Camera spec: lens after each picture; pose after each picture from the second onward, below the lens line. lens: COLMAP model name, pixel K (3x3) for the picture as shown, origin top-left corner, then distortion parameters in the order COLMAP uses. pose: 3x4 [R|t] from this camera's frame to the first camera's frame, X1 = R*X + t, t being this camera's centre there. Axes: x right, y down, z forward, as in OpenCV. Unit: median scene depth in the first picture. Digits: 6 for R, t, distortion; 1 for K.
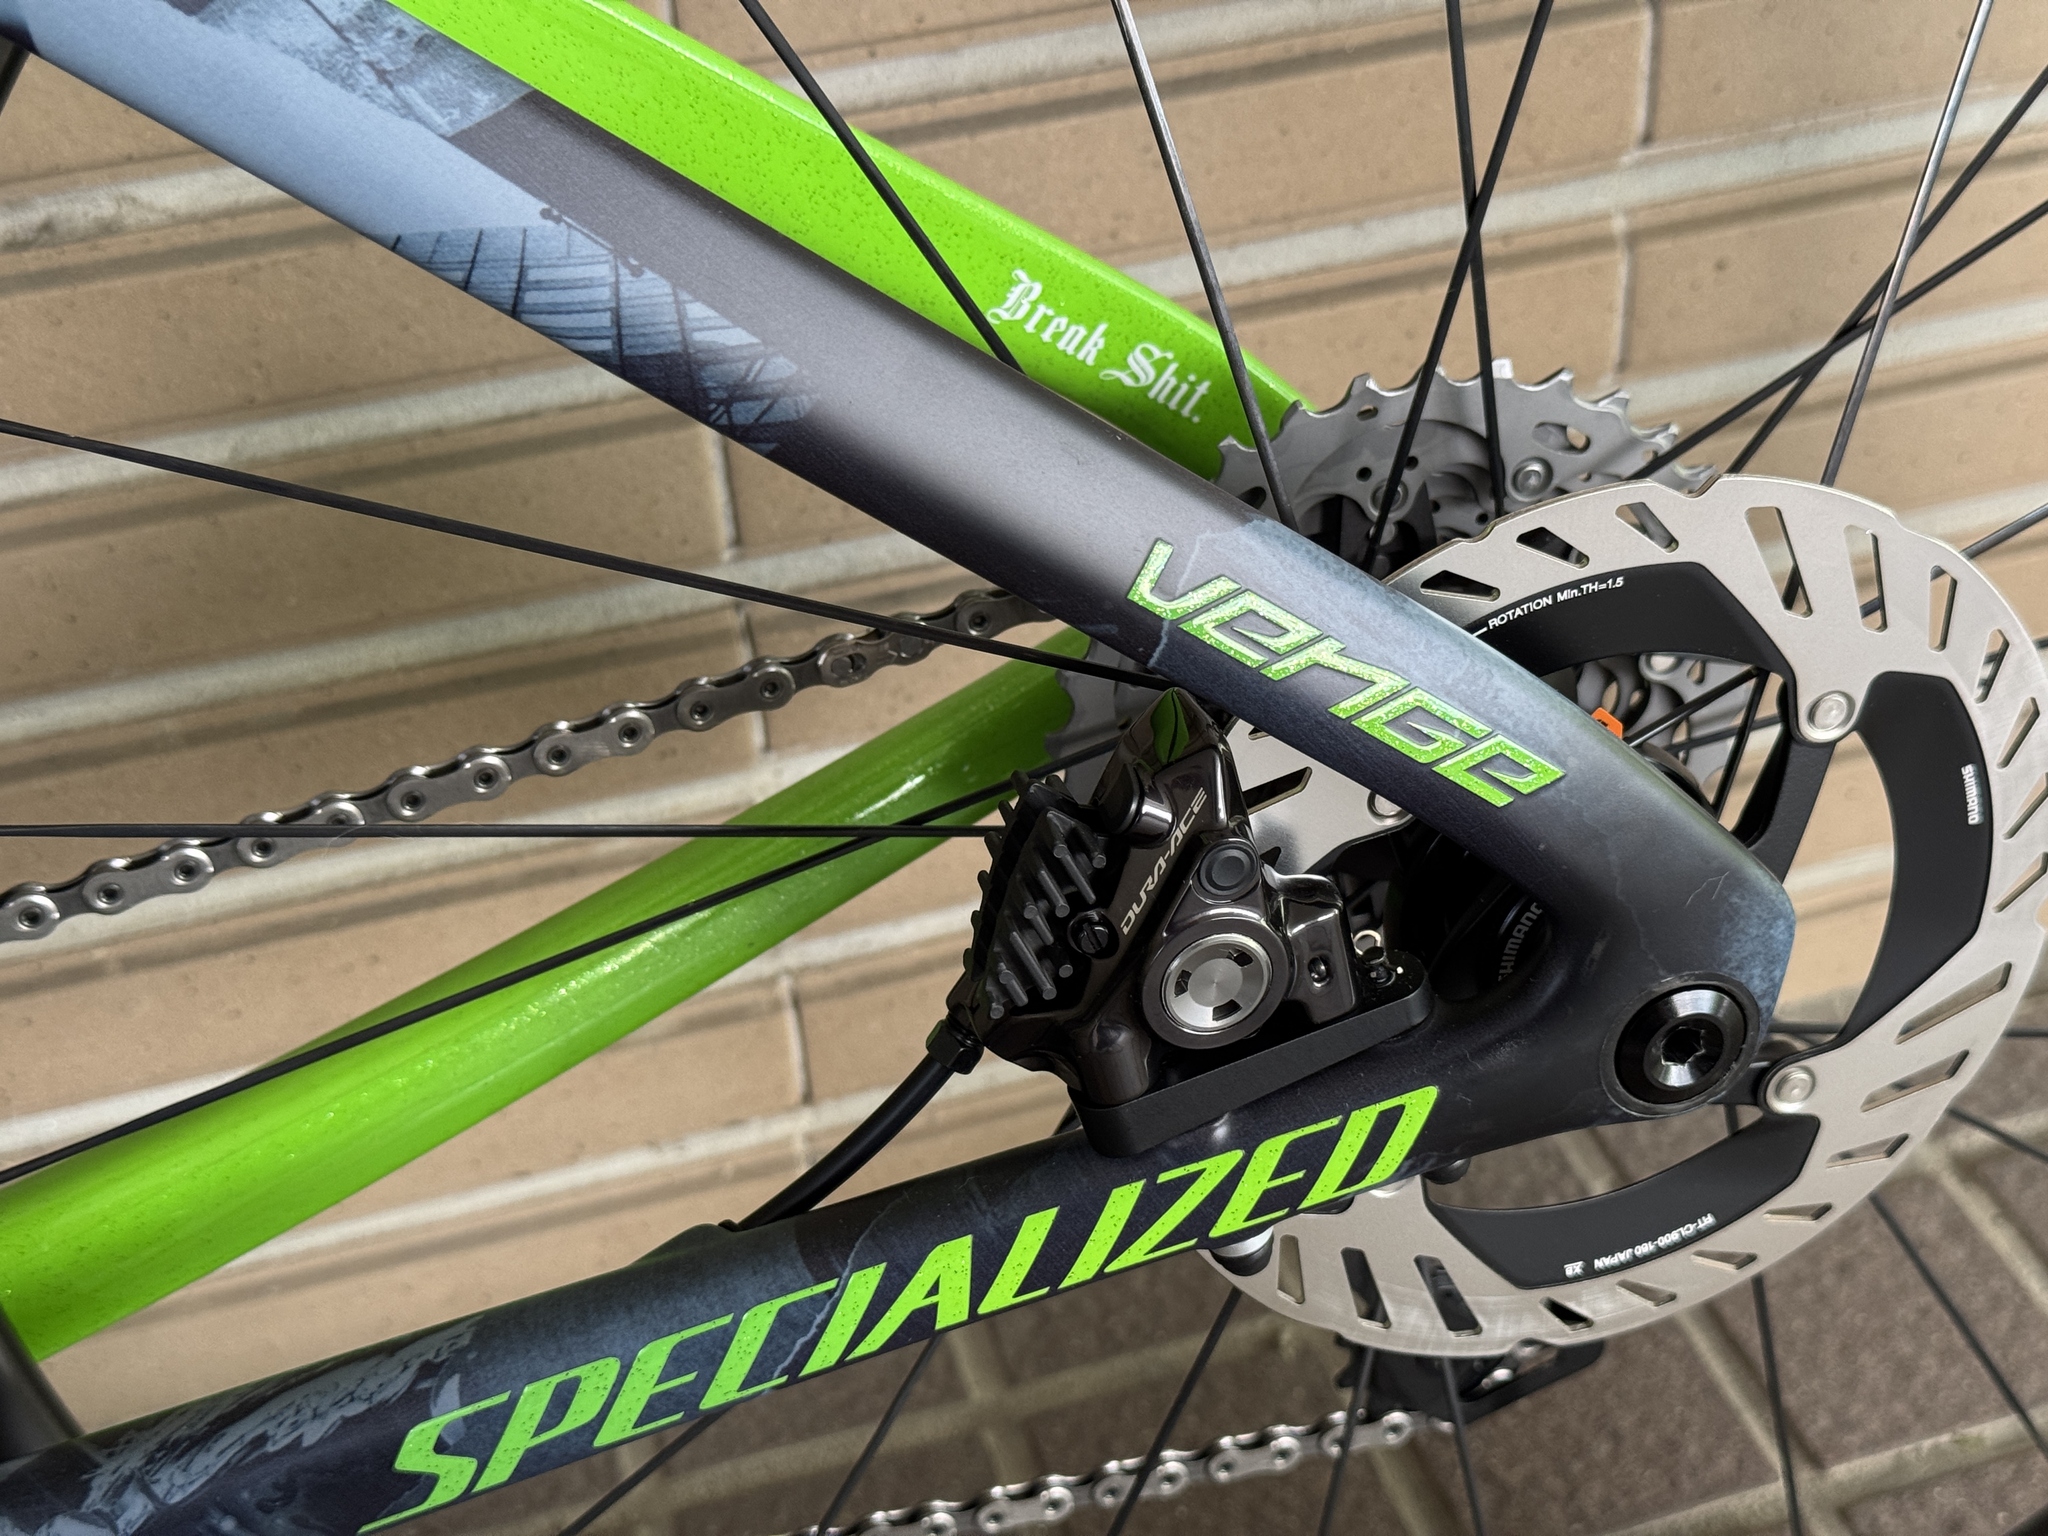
lens RADIAL K [[2765.1, 0, 1033.3], [0, 2765.1, 808.3], [0, 0, 1]] dist [0.115093, -0.365582]
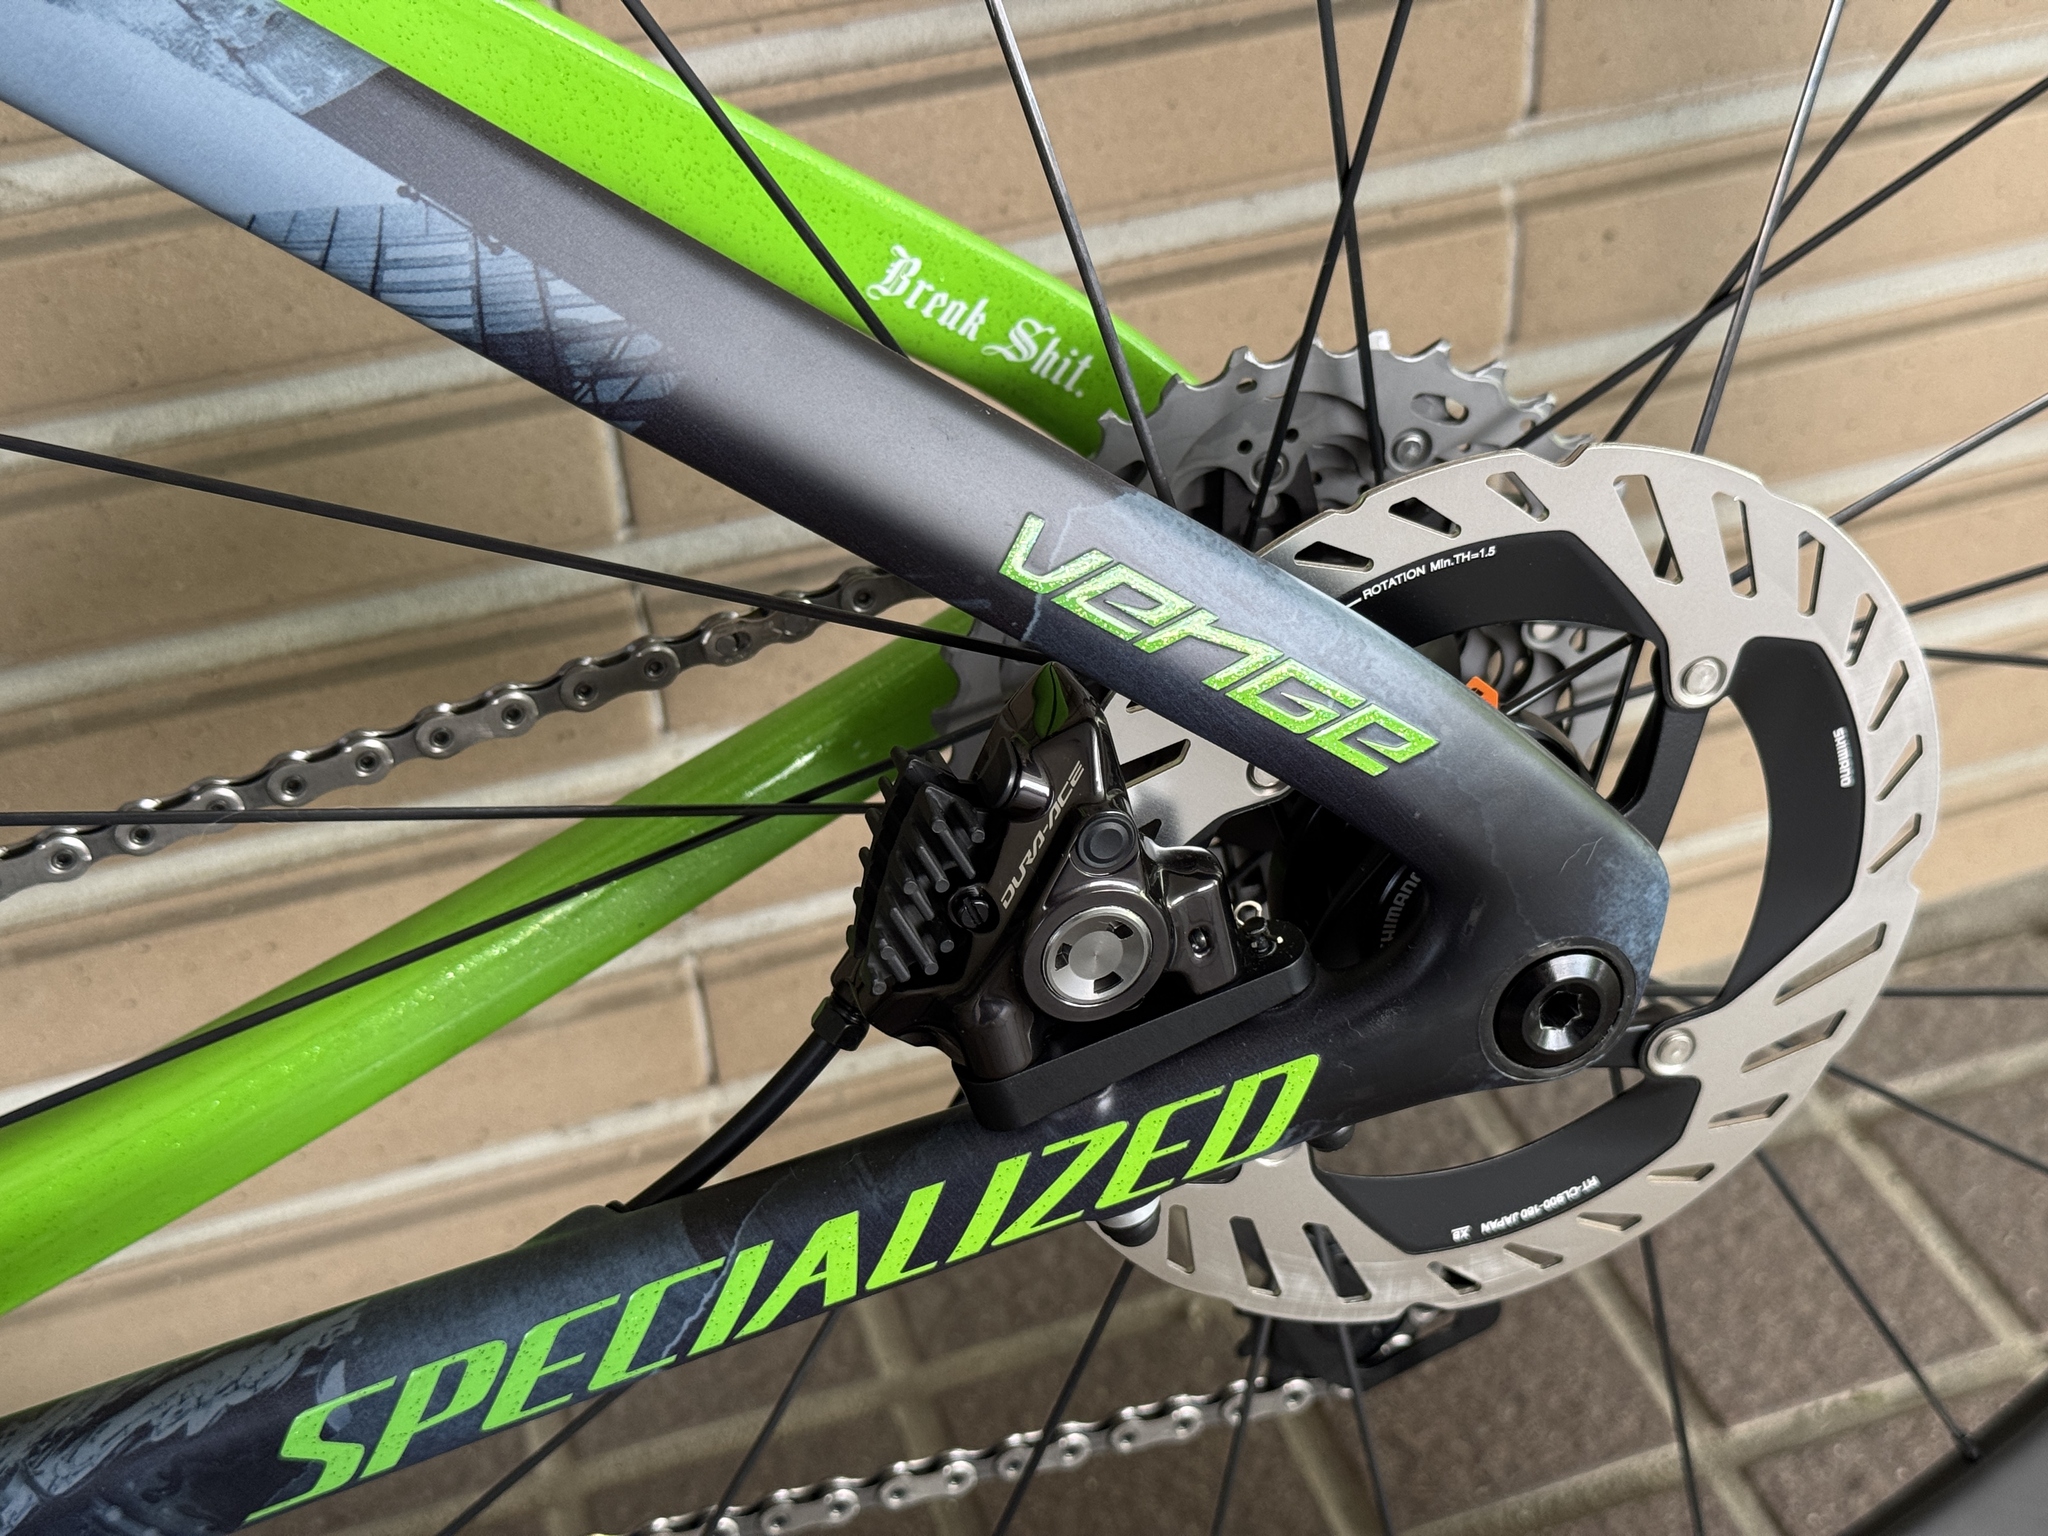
lens RADIAL K [[2765.1, 0, 1033.3], [0, 2765.1, 808.3], [0, 0, 1]] dist [0.115093, -0.365582]
pose [[0.999491, -0.014371, 0.028493, 0.013264], [0.014140, 0.999866, 0.008285, 0.000953], [-0.028608, -0.007878, 0.999560, -0.001517]]
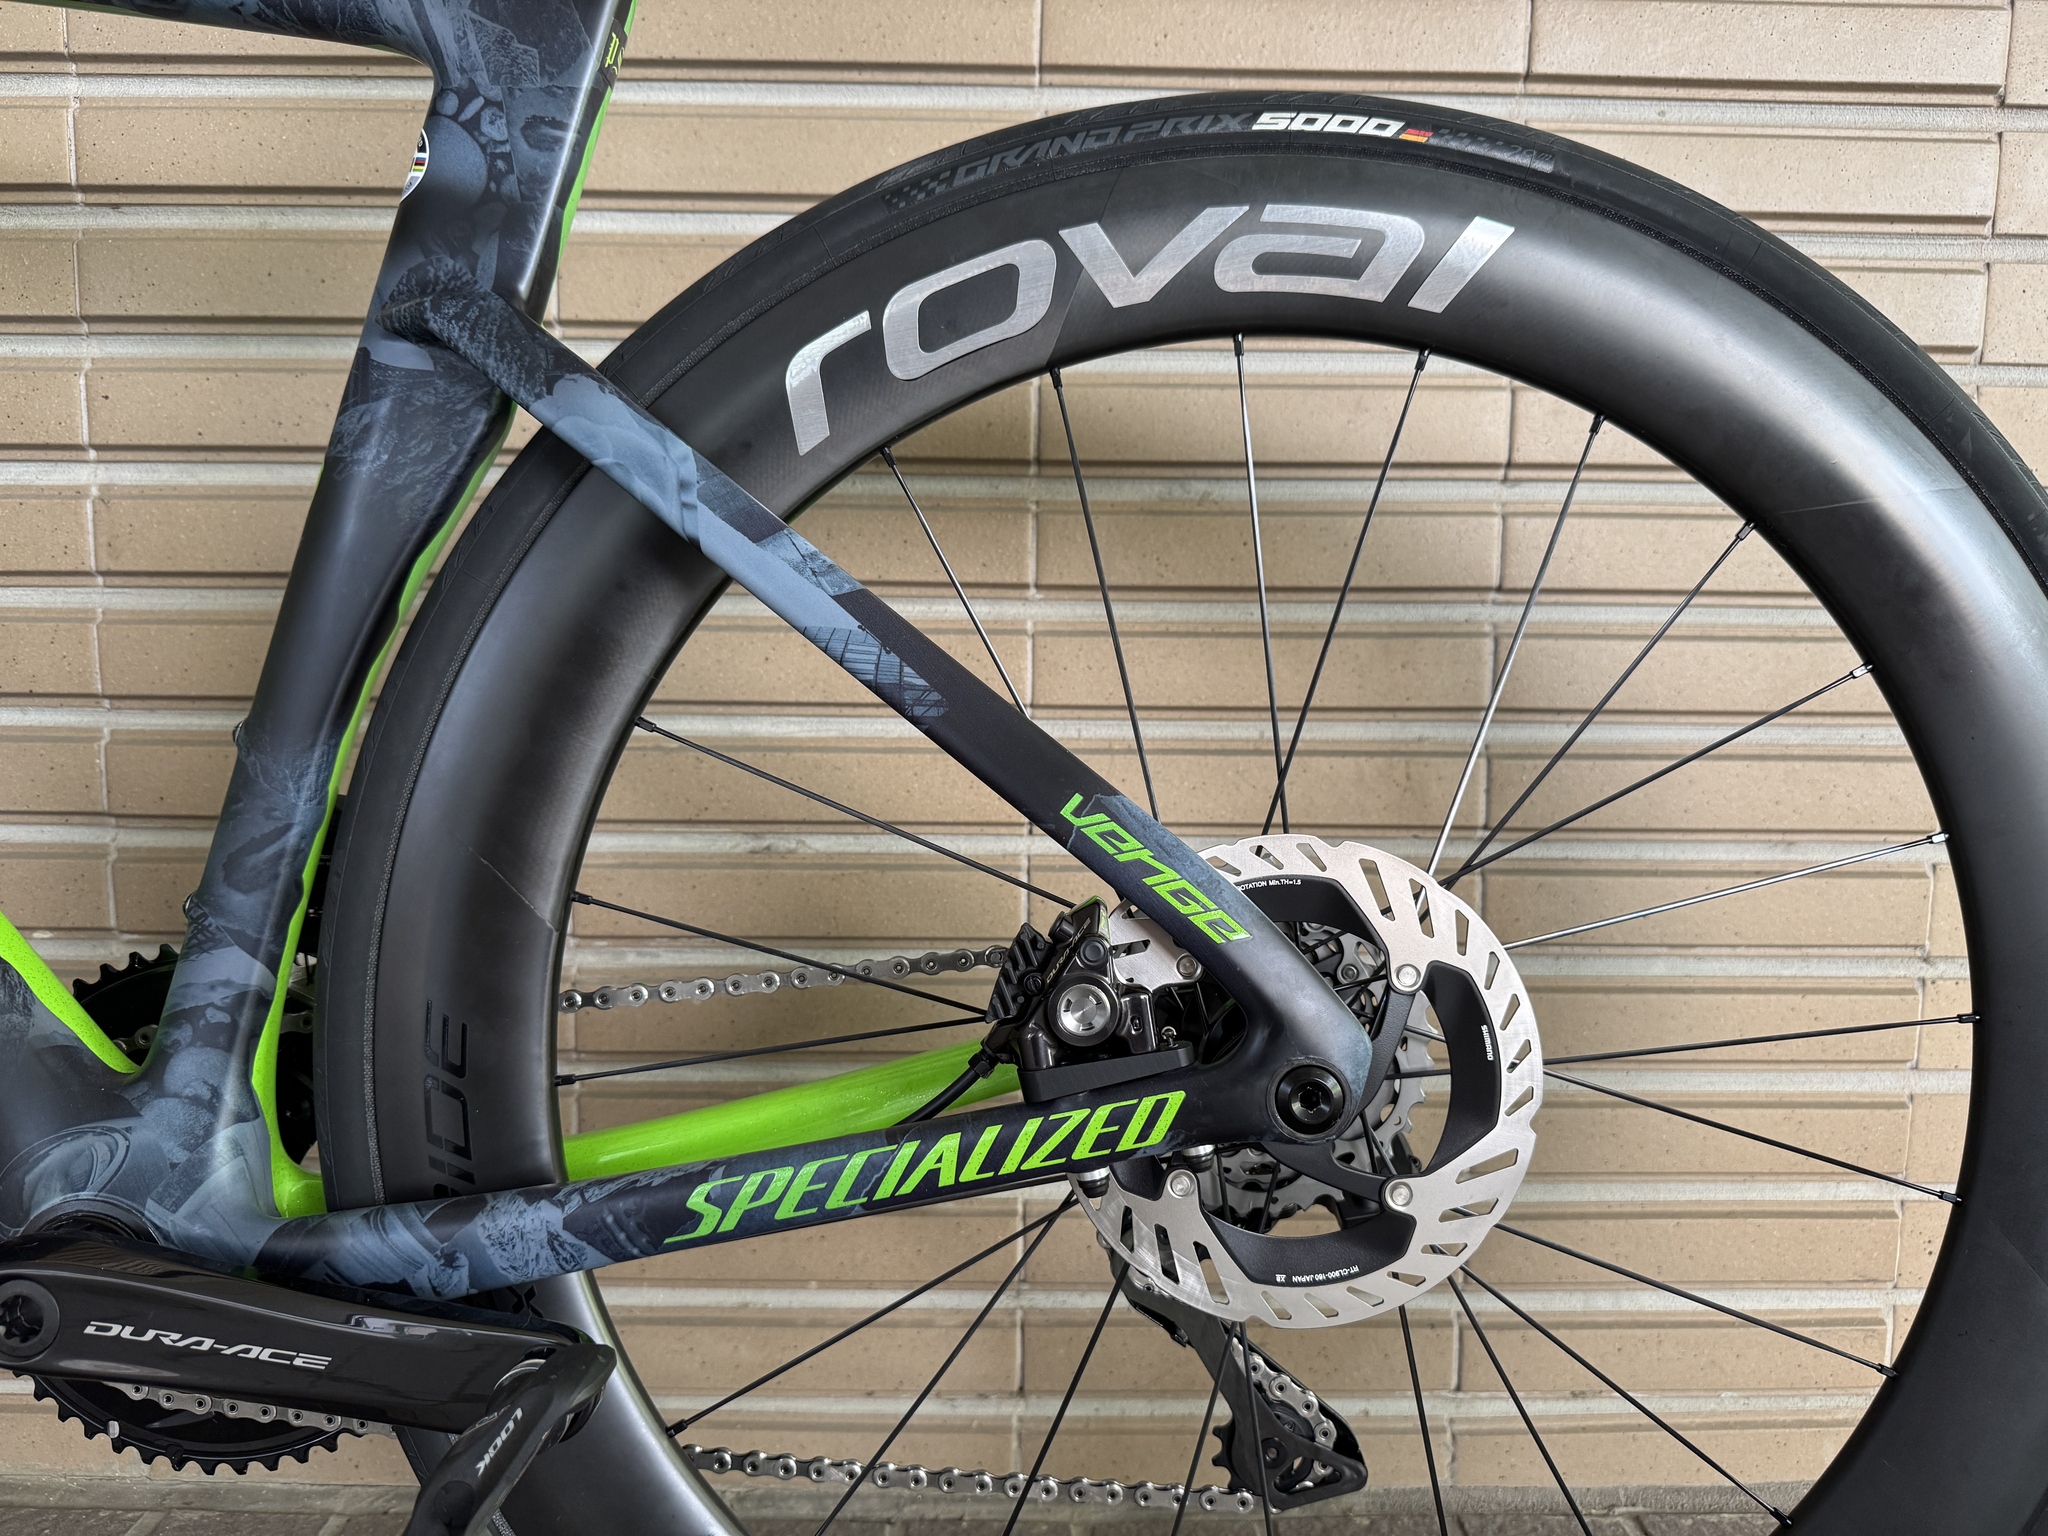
lens RADIAL K [[1380.9, 0, 1024.0], [0, 1380.9, 768.0], [0, 0, 1]] dist [0.003433, -0.004714]
pose [[0.961810, 0.097937, -0.255597, 0.241569], [-0.210813, 0.860646, -0.463514, 0.355470], [0.174583, 0.499696, 0.848425, -0.026235]]
